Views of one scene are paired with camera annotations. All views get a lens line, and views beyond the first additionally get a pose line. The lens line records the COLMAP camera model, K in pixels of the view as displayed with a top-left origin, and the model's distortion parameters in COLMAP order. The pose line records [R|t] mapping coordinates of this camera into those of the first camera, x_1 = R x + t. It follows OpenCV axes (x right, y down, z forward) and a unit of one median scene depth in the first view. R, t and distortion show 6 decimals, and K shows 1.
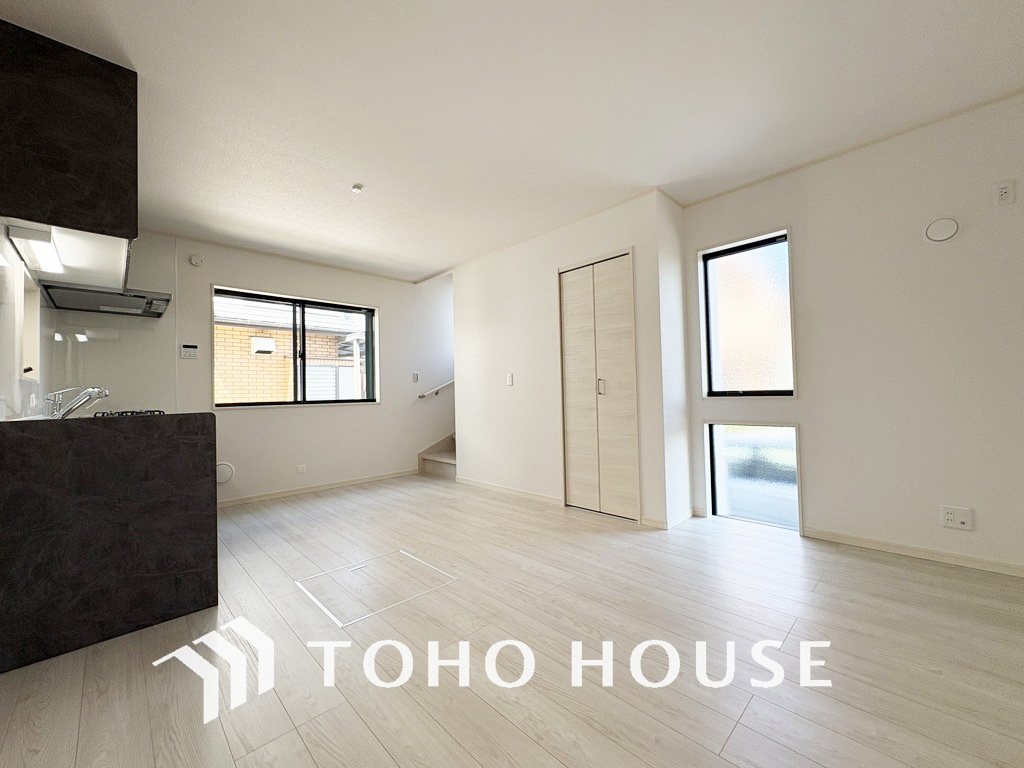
lens RADIAL K [[409.7, 0, 514.5], [0, 409.7, 379.1], [0, 0, 1]] dist [0.000092, 0.000965]
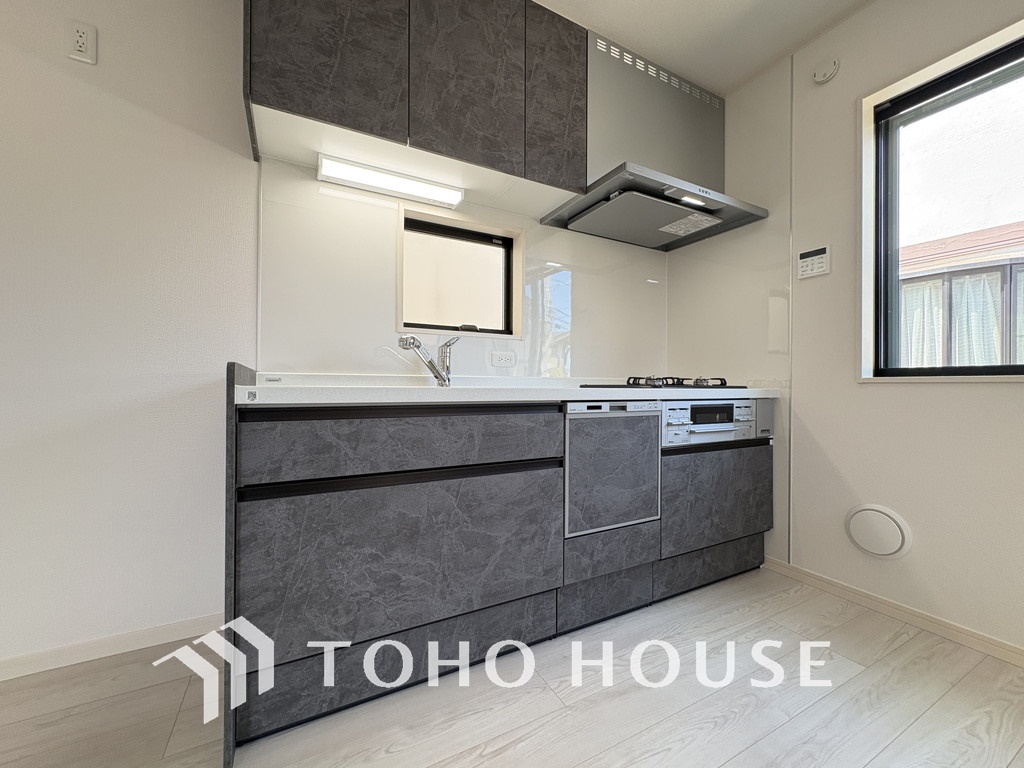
lens RADIAL K [[409.7, 0, 511.0], [0, 409.7, 385.8], [0, 0, 1]] dist [0.000092, 0.000965]
pose [[-0.287892, 0.019947, -0.957455, -0.320685], [0.036819, 0.999274, 0.009747, 0.097804], [0.956955, -0.032447, -0.288418, 1.235206]]
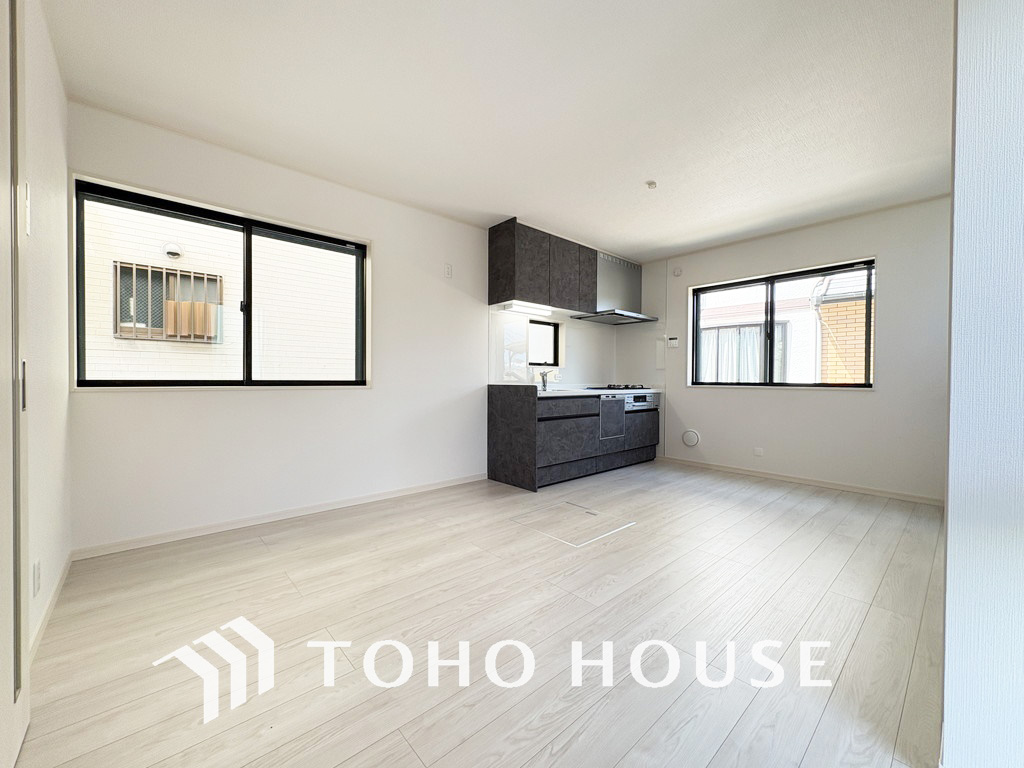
lens RADIAL K [[409.7, 0, 506.3], [0, 409.7, 383.4], [0, 0, 1]] dist [0.000092, 0.000965]
pose [[-0.060715, 0.033036, -0.997608, 0.902709], [0.031019, 0.999032, 0.031195, 0.010932], [0.997673, -0.029051, -0.061681, 0.841859]]
